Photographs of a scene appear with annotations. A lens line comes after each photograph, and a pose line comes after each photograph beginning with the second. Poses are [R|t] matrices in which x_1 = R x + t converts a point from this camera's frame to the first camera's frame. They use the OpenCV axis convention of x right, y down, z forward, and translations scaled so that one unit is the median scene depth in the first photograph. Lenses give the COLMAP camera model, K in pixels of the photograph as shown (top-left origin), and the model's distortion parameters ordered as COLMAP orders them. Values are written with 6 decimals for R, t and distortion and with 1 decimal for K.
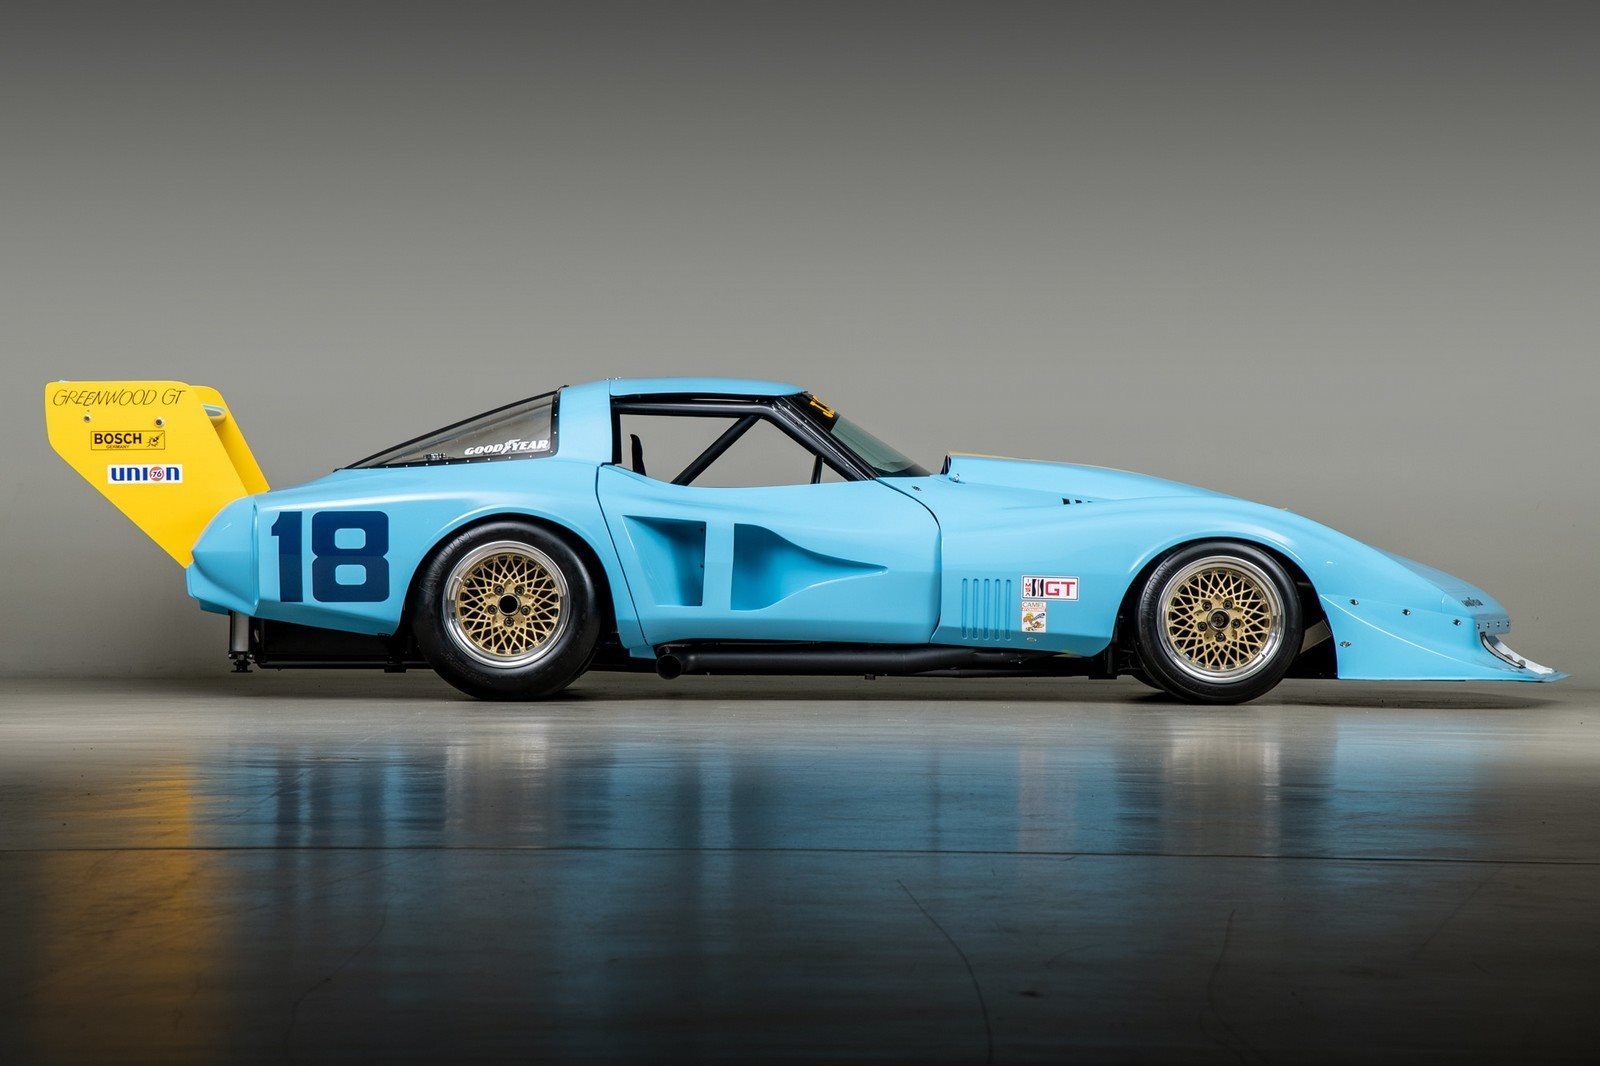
lens RADIAL K [[5166.1, 0, 800.8], [0, 5166.1, 532.5], [0, 0, 1]] dist [0.620853, 0.000000]
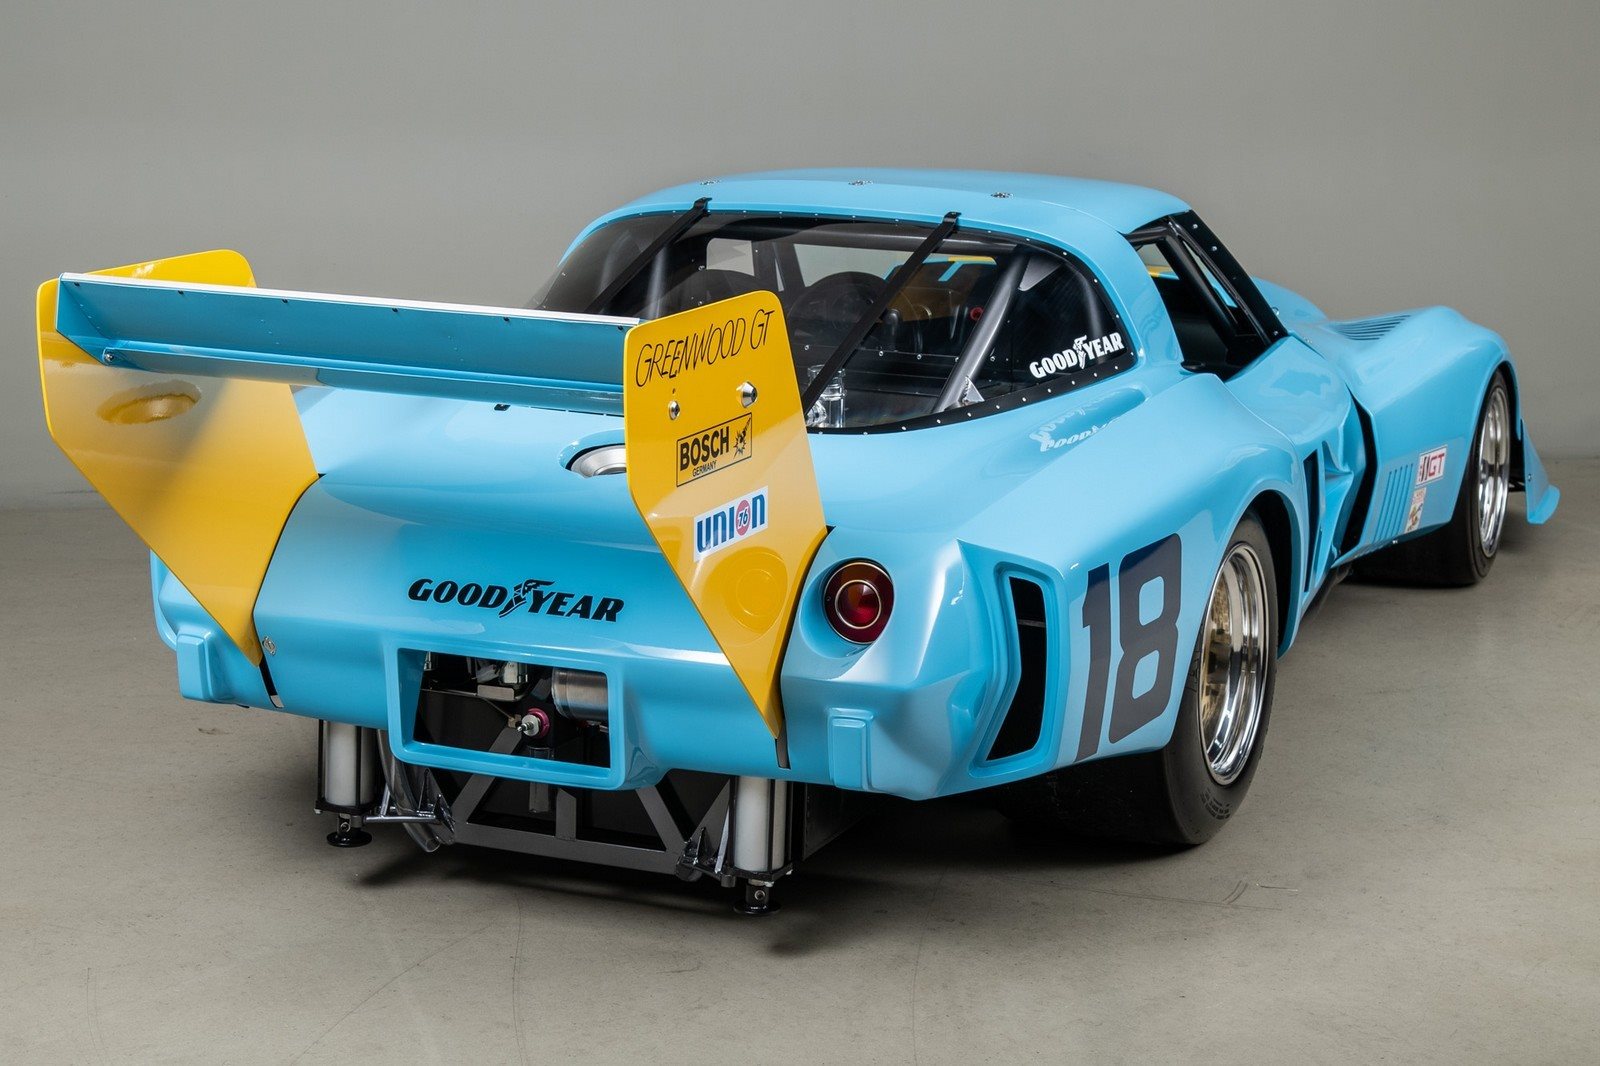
lens RADIAL K [[2824.6, 0, 811.2], [0, 2824.6, 527.8], [0, 0, 1]] dist [0.288043, 0.000000]
pose [[0.408862, -0.177538, 0.895161, -0.324332], [-0.012098, 0.979754, 0.199841, -0.055736], [-0.912516, -0.092537, 0.398436, 0.909842]]
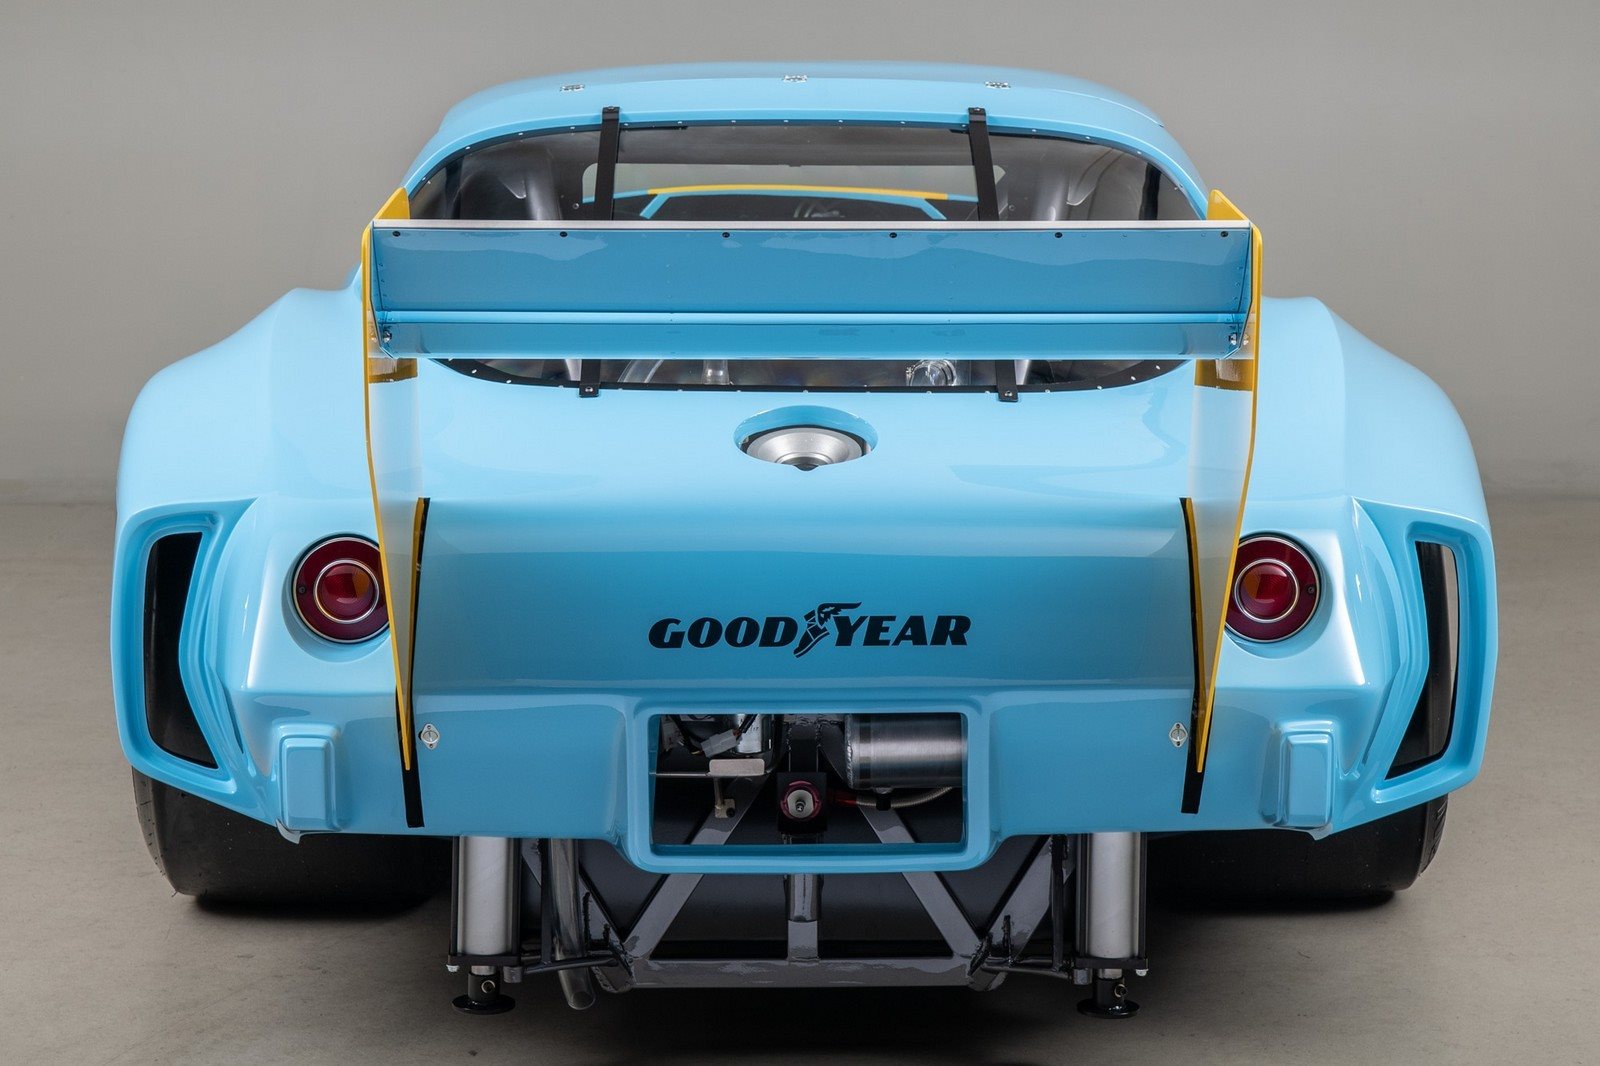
lens RADIAL K [[4182.5, 0, 804.4], [0, 4182.5, 493.4], [0, 0, 1]] dist [0.568330, 0.000000]
pose [[0.009175, -0.163768, 0.986456, -0.381988], [0.005094, 0.986493, 0.163727, -0.053502], [-0.999945, 0.003523, 0.009886, 1.028103]]
